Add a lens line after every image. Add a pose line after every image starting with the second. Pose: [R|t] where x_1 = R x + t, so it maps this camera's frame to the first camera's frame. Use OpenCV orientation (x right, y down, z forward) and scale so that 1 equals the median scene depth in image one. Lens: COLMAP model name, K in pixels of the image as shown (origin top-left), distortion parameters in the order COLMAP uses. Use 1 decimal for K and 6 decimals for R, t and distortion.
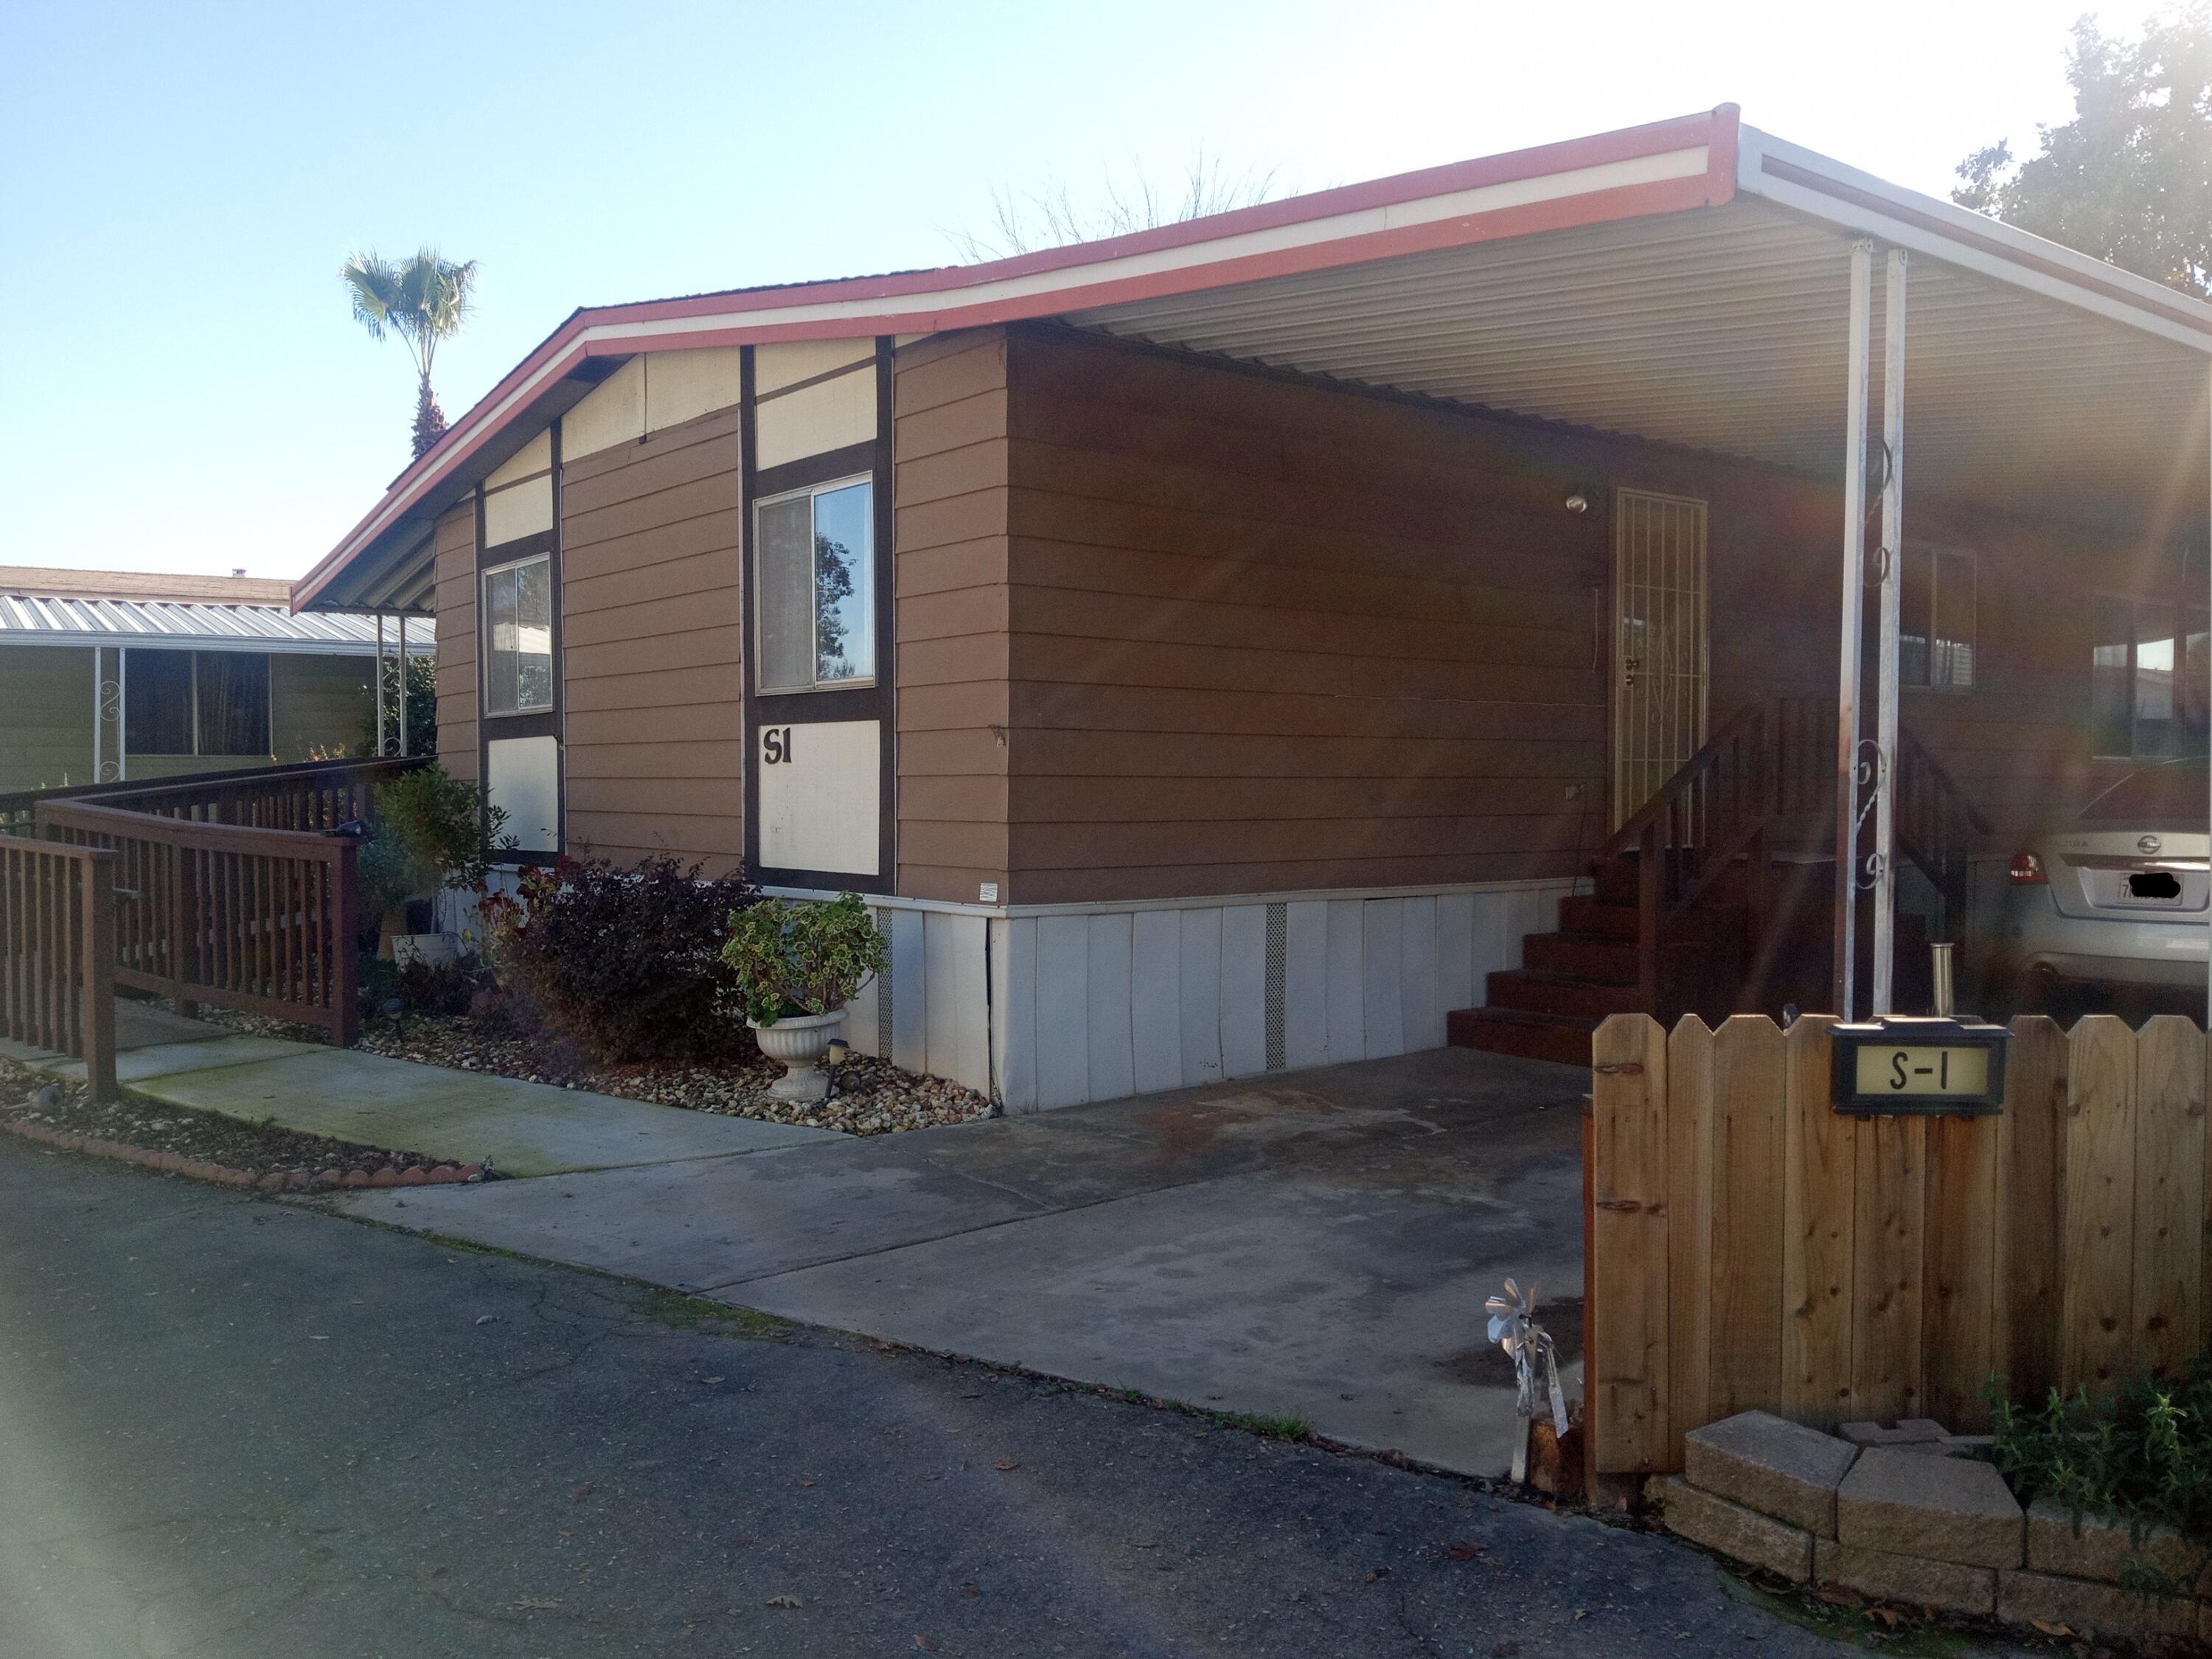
lens RADIAL K [[1822.0, 0, 1104.9], [0, 1822.0, 831.3], [0, 0, 1]] dist [-0.005076, -0.003823]
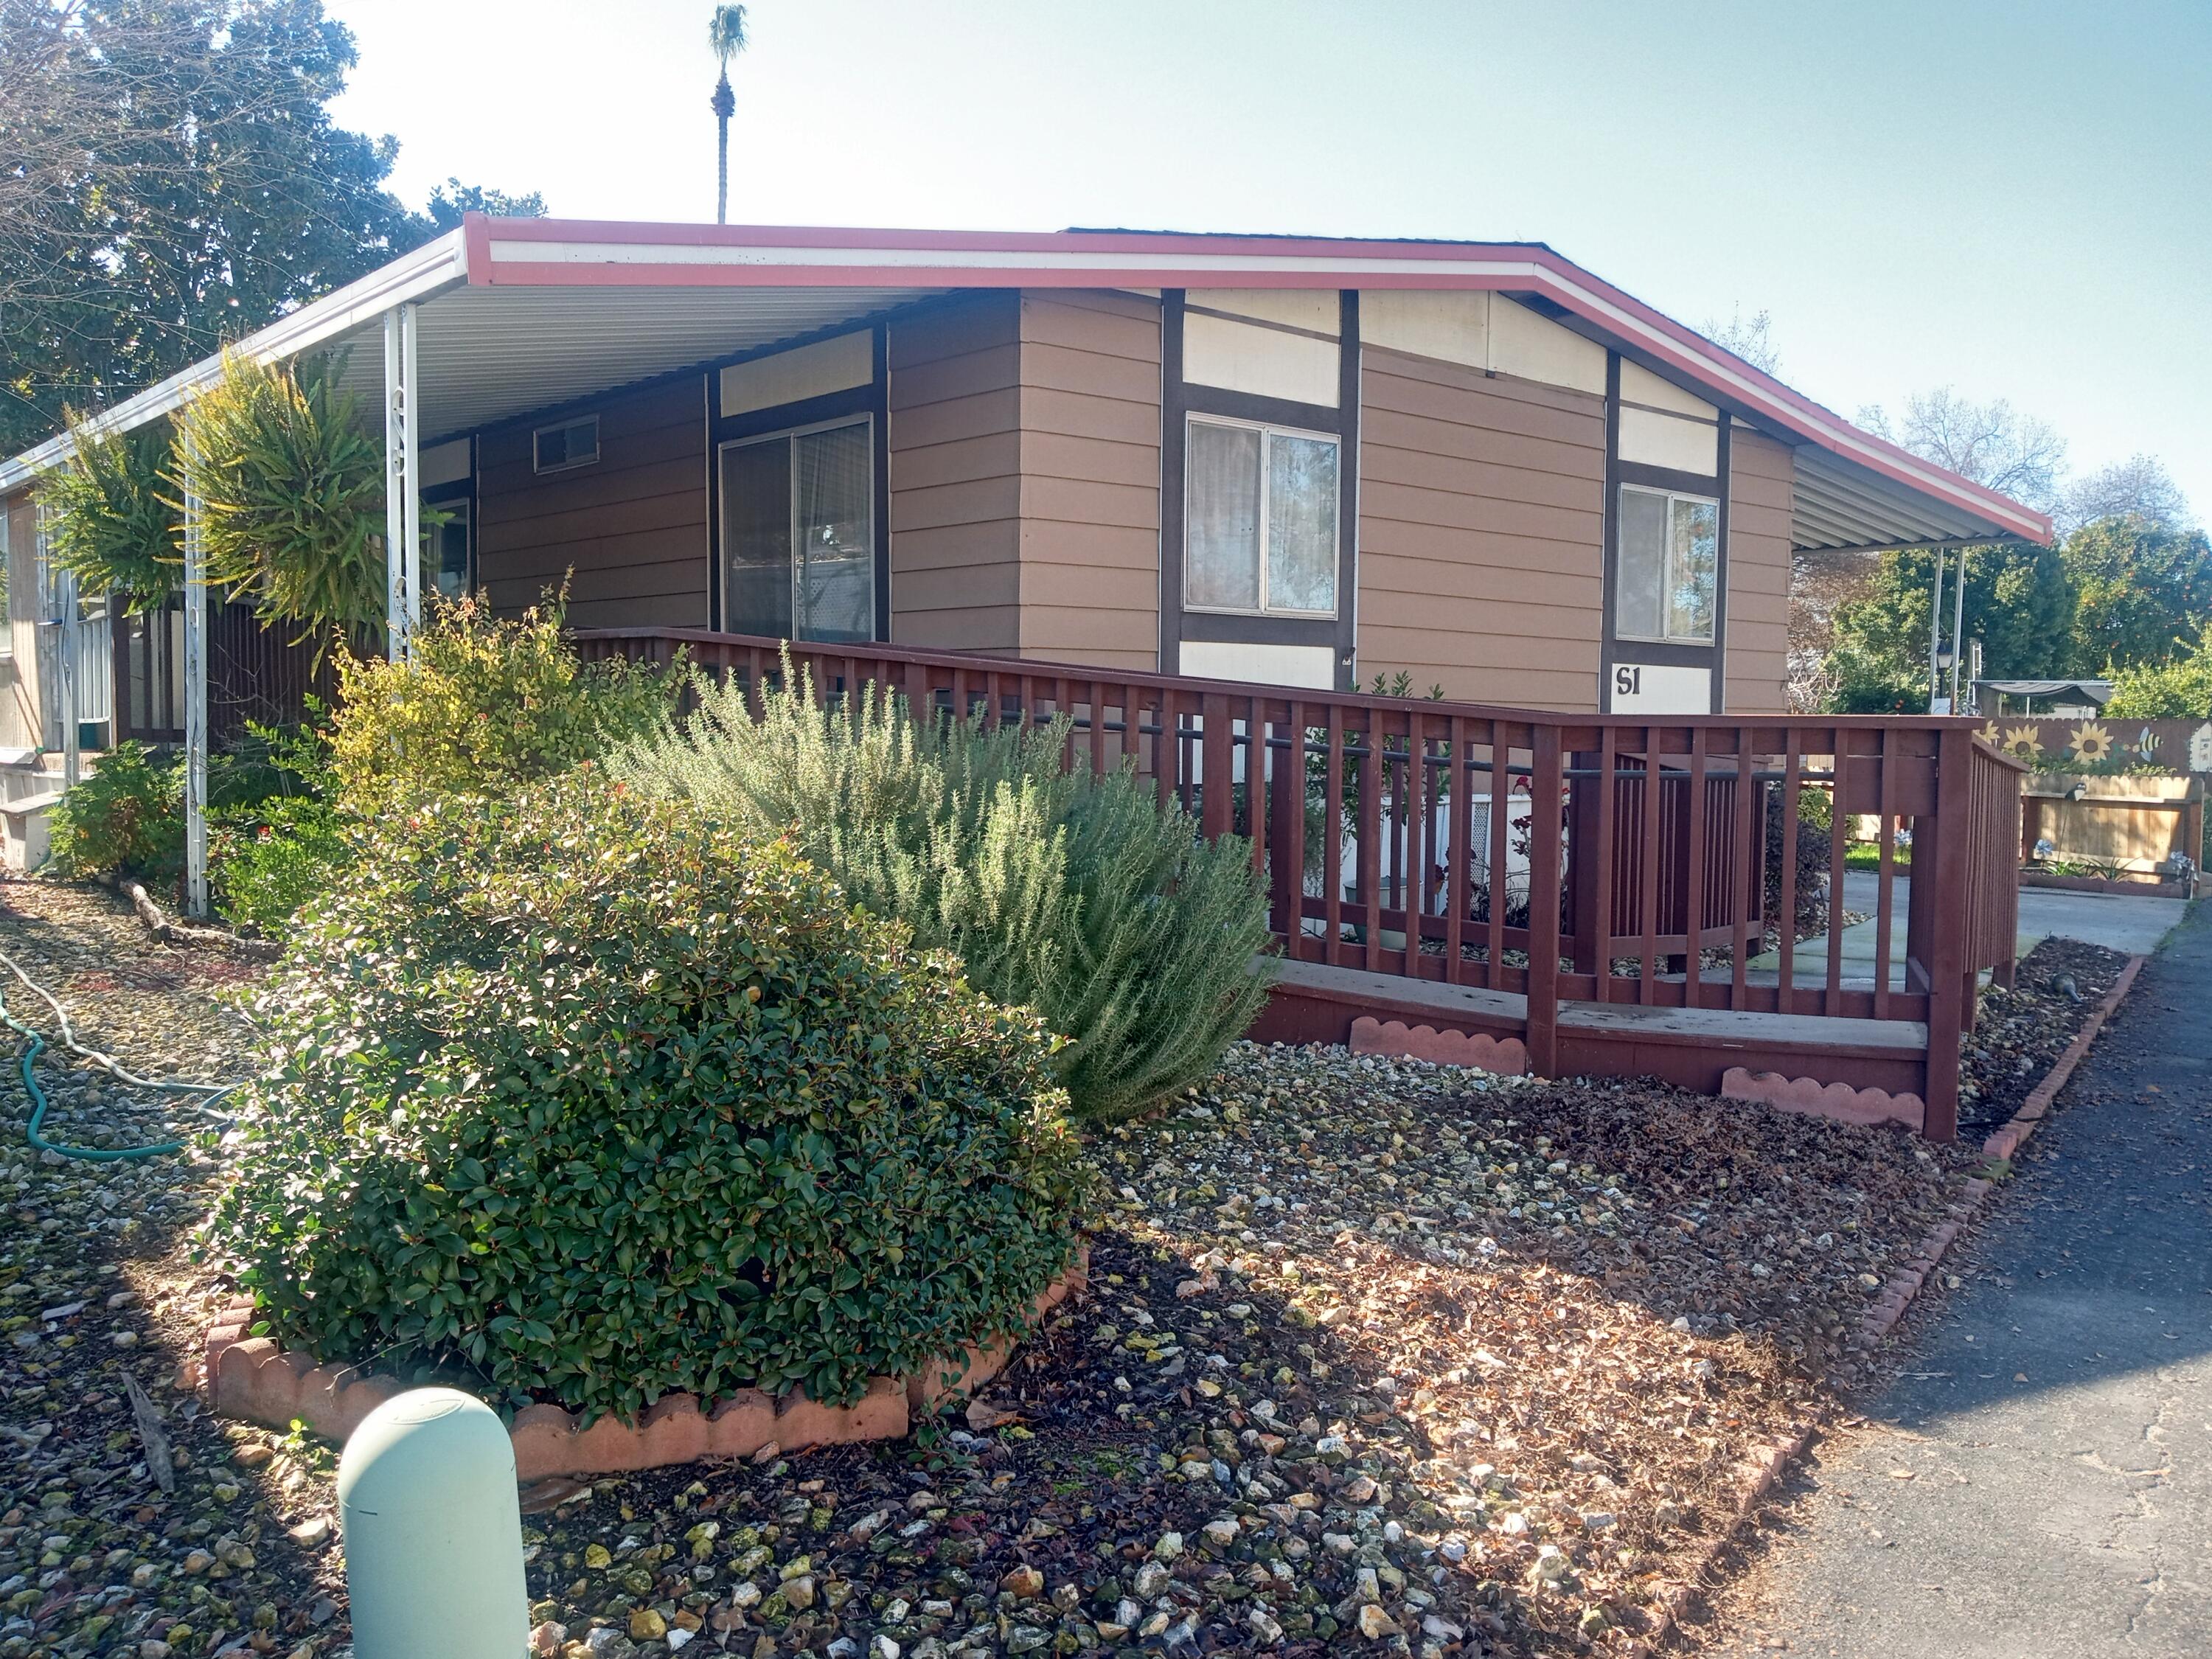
lens RADIAL K [[1822.0, 0, 1107.5], [0, 1822.0, 832.2], [0, 0, 1]] dist [-0.005076, -0.003823]
pose [[-0.036019, -0.050188, 0.998090, -1.310075], [0.022200, 0.998452, 0.051007, -0.012637], [-0.999105, 0.023995, -0.034849, 1.276071]]
